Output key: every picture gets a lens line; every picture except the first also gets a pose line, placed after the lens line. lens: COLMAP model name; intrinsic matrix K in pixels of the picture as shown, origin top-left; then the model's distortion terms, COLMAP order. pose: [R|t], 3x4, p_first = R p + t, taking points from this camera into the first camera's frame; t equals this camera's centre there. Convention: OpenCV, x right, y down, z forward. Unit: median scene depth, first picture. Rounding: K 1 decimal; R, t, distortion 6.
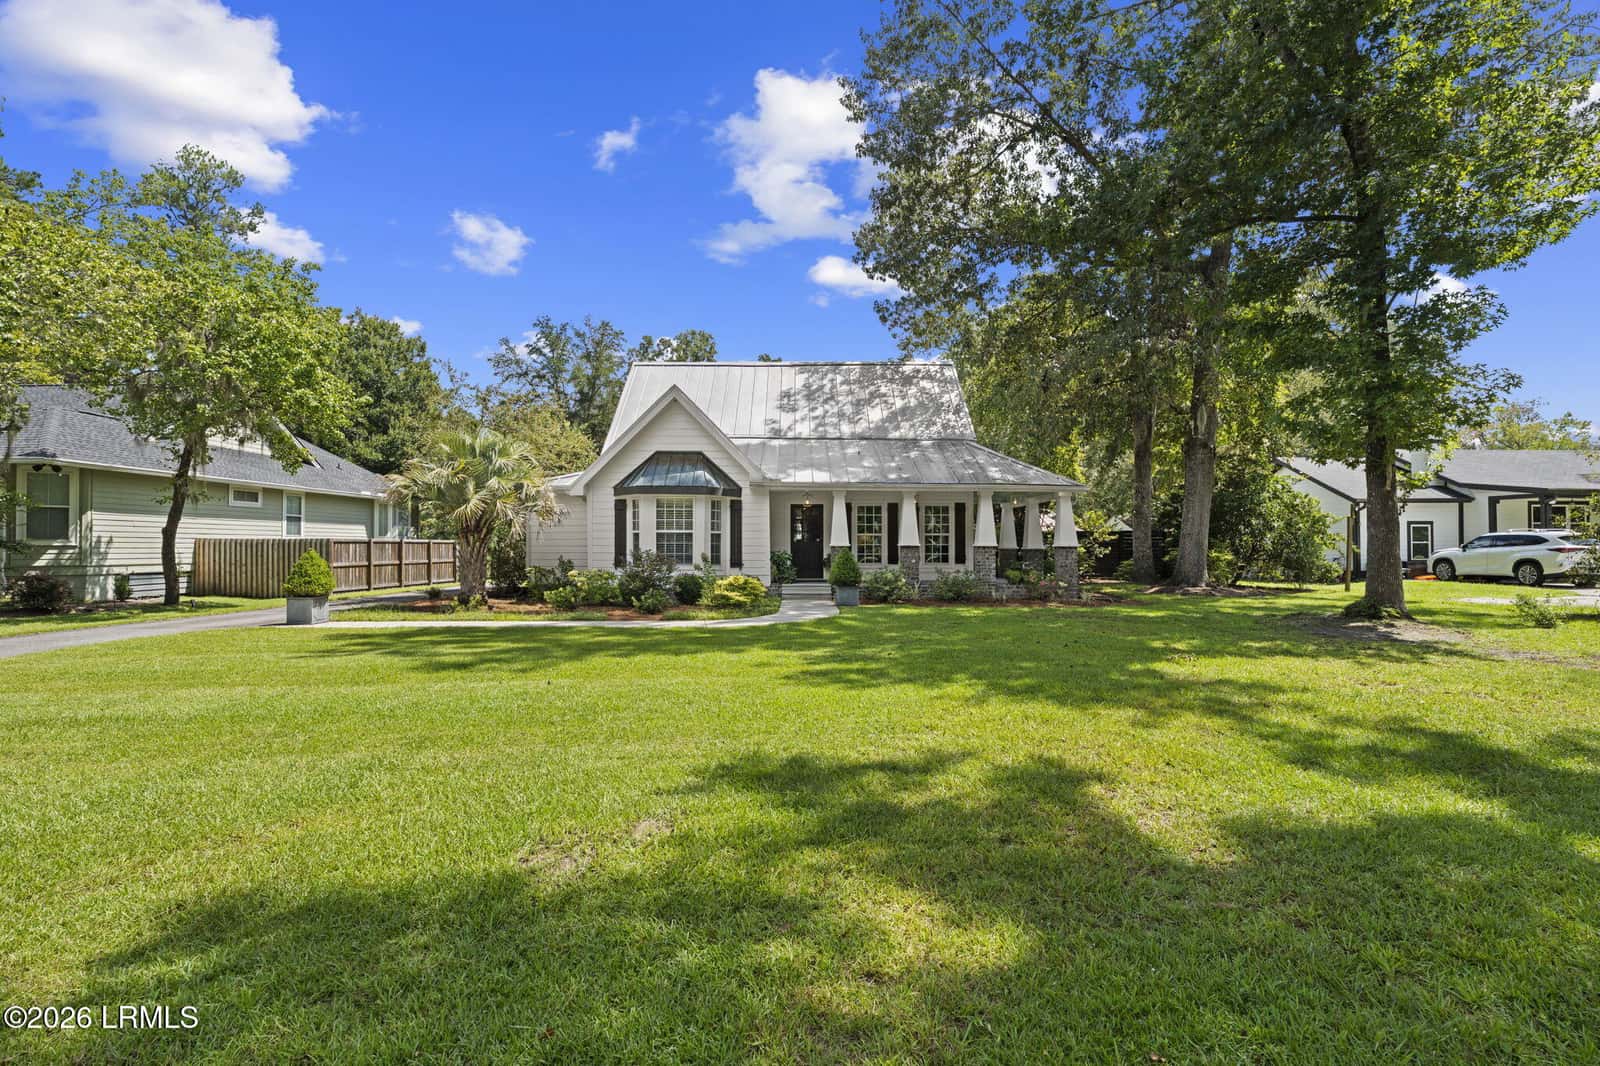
lens RADIAL K [[682.9, 0, 804.8], [0, 682.9, 549.2], [0, 0, 1]] dist [-0.010604, -0.001570]
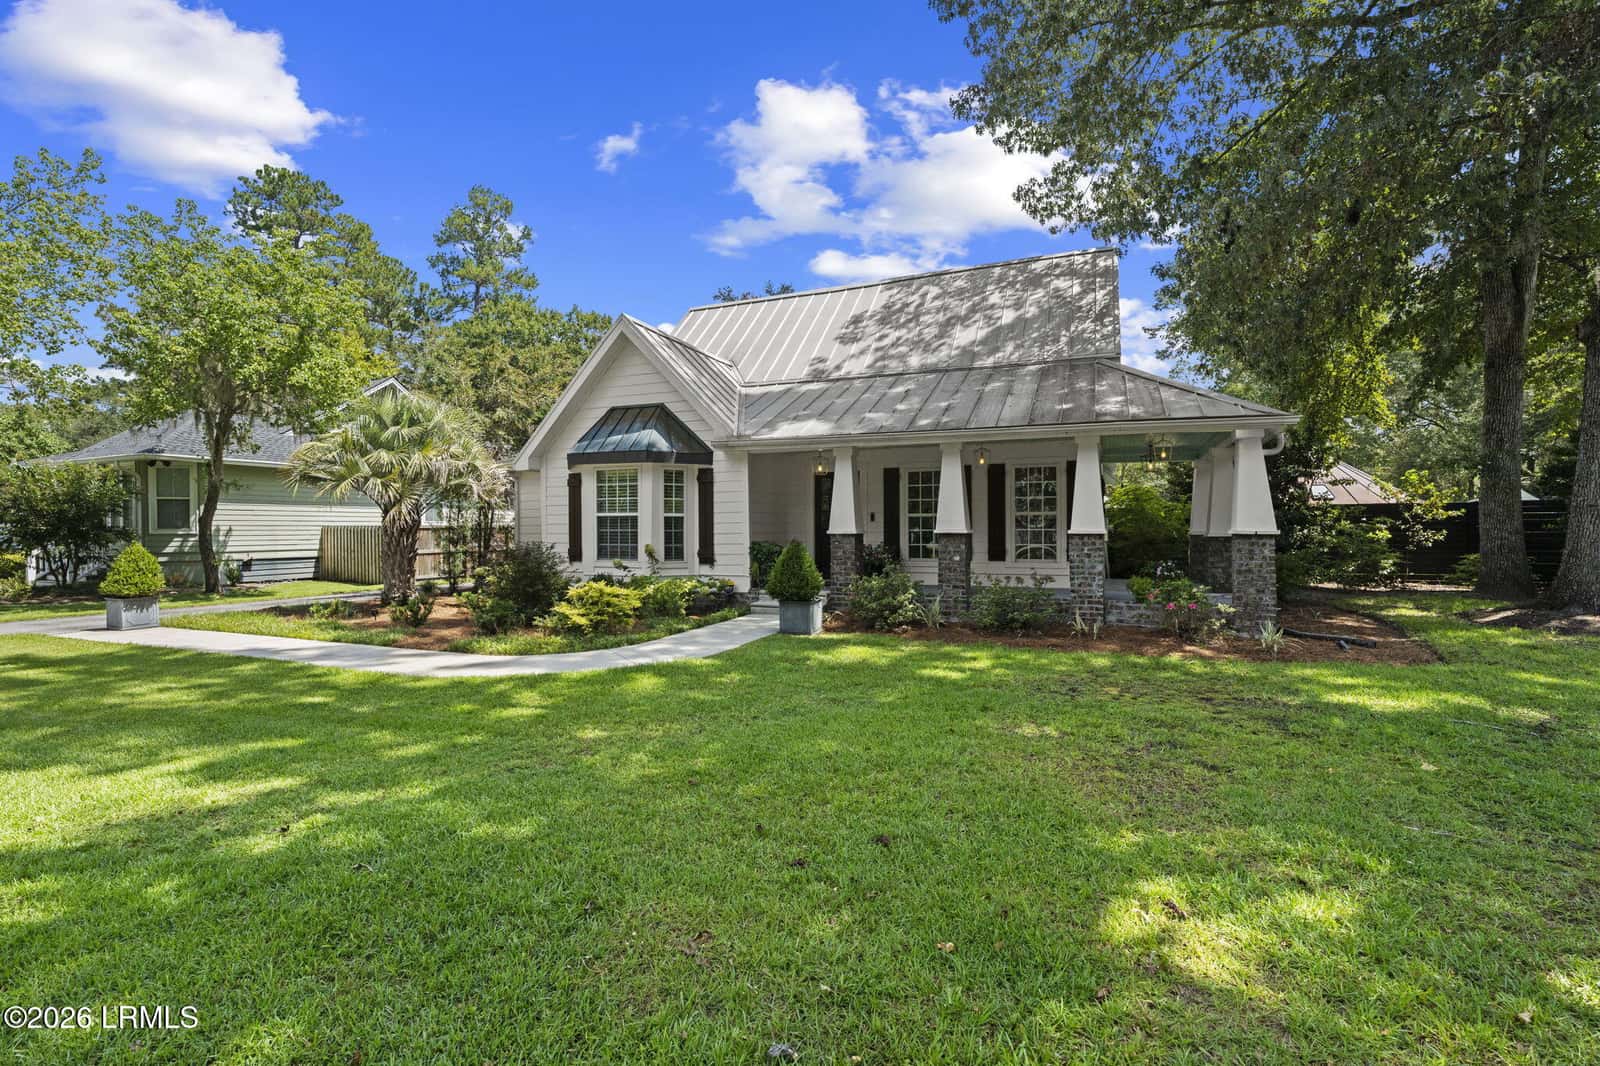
lens RADIAL K [[682.9, 0, 824.7], [0, 682.9, 539.6], [0, 0, 1]] dist [-0.010604, -0.001570]
pose [[0.921867, 0.002492, -0.387499, 0.282323], [0.003659, 0.999879, 0.015136, -0.008964], [0.387489, -0.015371, 0.921746, 0.391282]]
